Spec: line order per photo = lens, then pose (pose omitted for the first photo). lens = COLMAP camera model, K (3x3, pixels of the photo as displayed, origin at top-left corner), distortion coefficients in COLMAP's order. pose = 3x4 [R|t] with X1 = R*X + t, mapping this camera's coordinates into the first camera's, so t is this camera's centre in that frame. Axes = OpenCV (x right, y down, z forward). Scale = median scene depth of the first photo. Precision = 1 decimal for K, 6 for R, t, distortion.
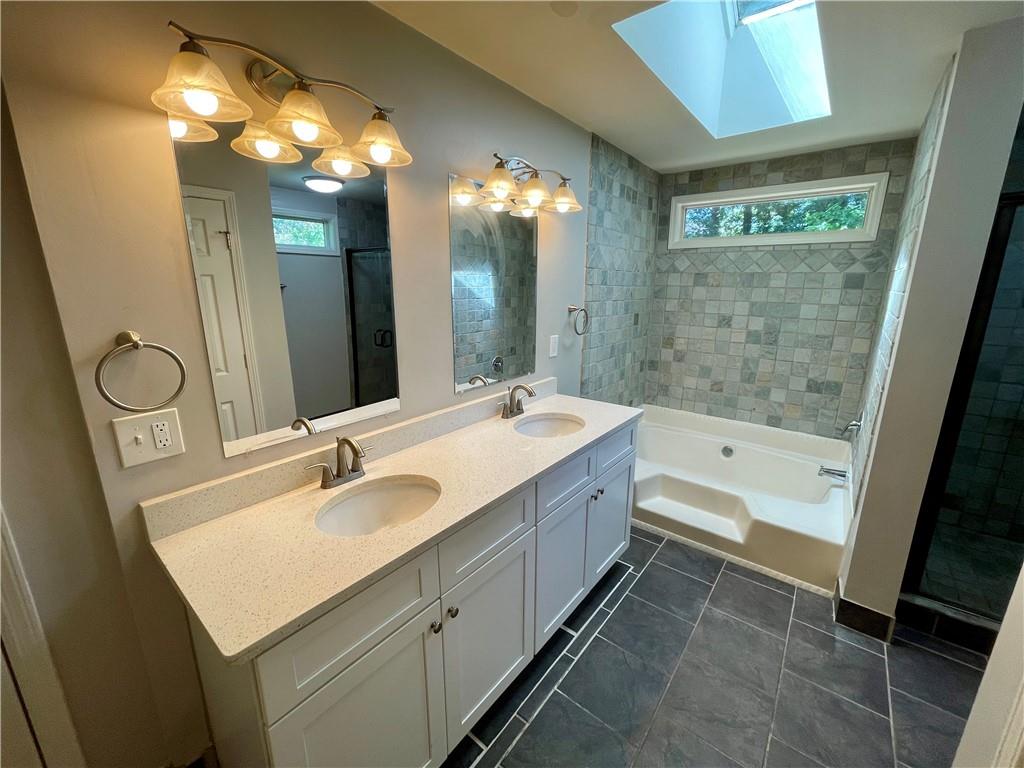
lens RADIAL K [[417.9, 0, 508.9], [0, 417.9, 382.6], [0, 0, 1]] dist [-0.002969, 0.000469]
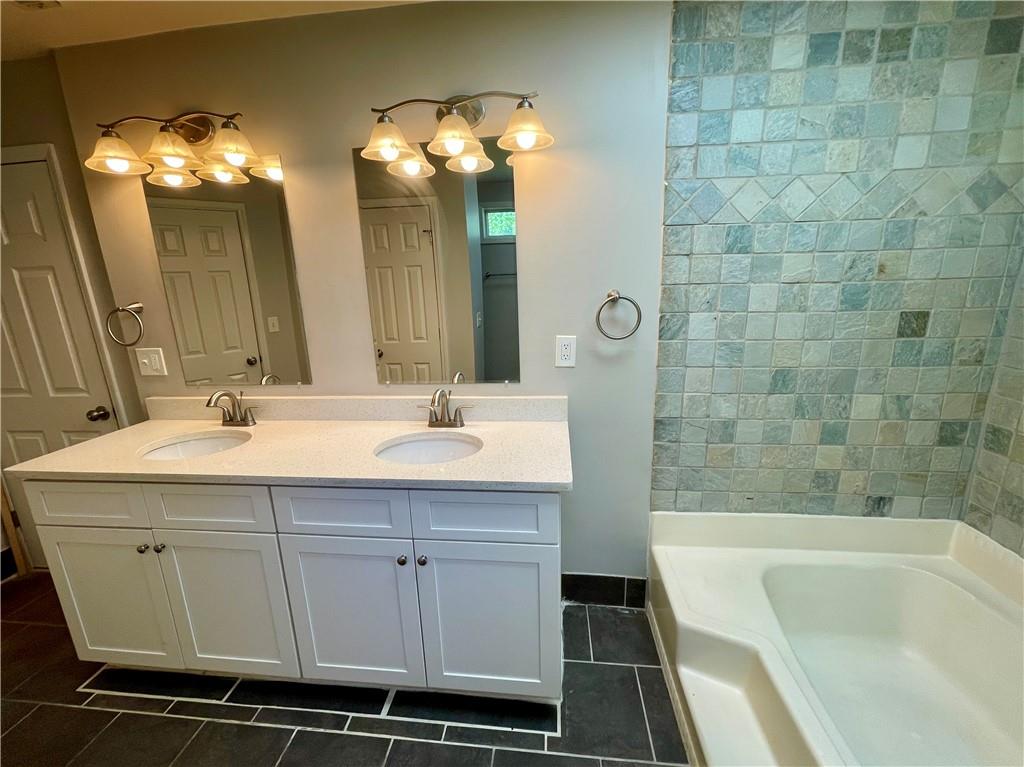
lens RADIAL K [[417.9, 0, 490.5], [0, 417.9, 379.3], [0, 0, 1]] dist [-0.002969, 0.000469]
pose [[0.535558, 0.178620, -0.825393, 0.507852], [-0.159566, 0.981174, 0.108797, -0.080945], [0.829287, 0.073438, 0.553977, 0.439592]]
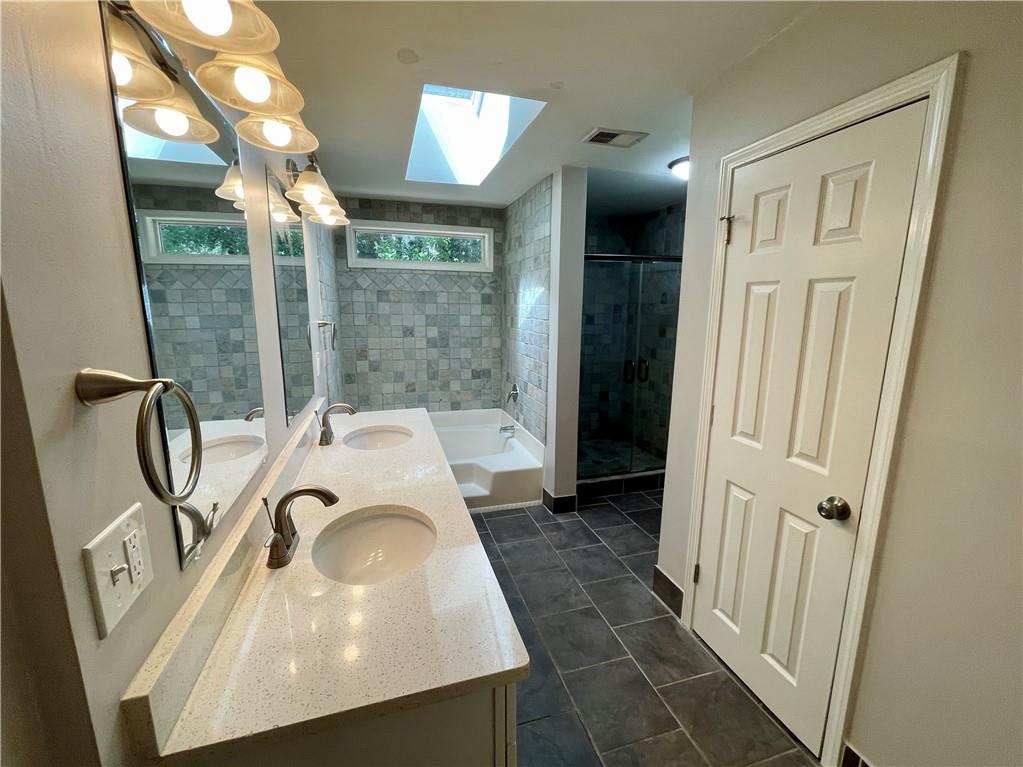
lens RADIAL K [[417.5, 0, 510.8], [0, 417.5, 385.3], [0, 0, 1]] dist [-0.002969, 0.000469]
pose [[0.568101, -0.151640, 0.808867, -0.326261], [0.186446, 0.981036, 0.052968, -0.007434], [-0.801560, 0.120719, 0.585600, 0.103521]]
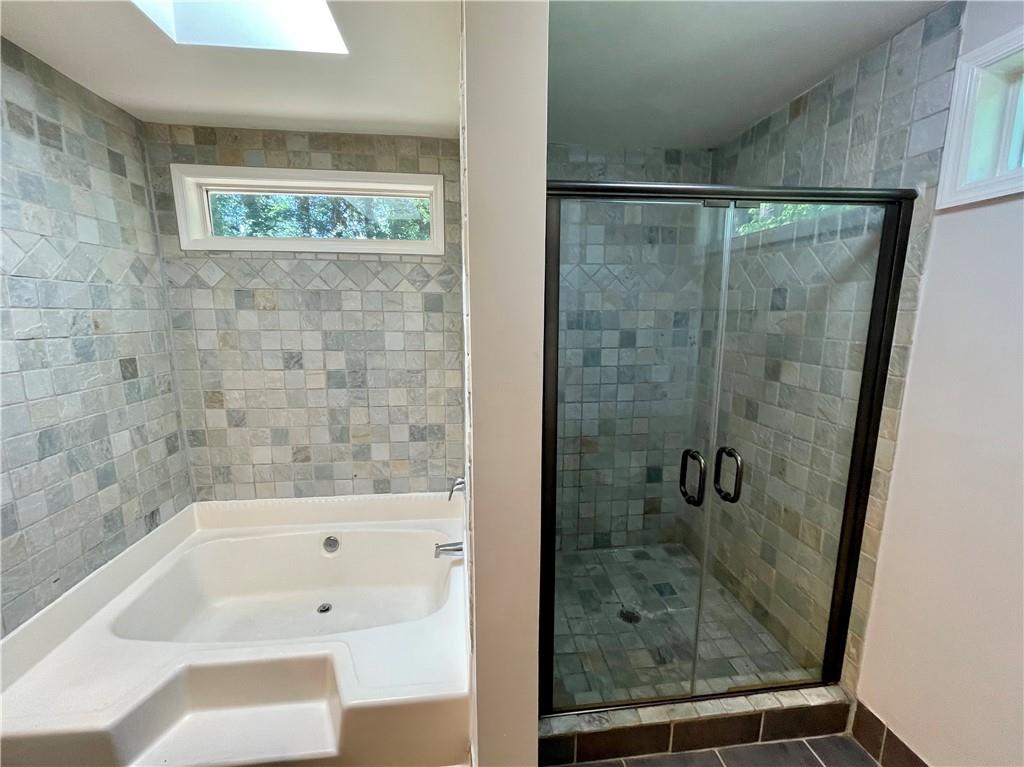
lens RADIAL K [[417.9, 0, 512.6], [0, 417.9, 380.9], [0, 0, 1]] dist [-0.002969, 0.000469]
pose [[0.701340, -0.119003, 0.702823, 0.312112], [0.163715, 0.986501, 0.003667, -0.063006], [-0.693772, 0.112491, 0.711355, 0.296533]]
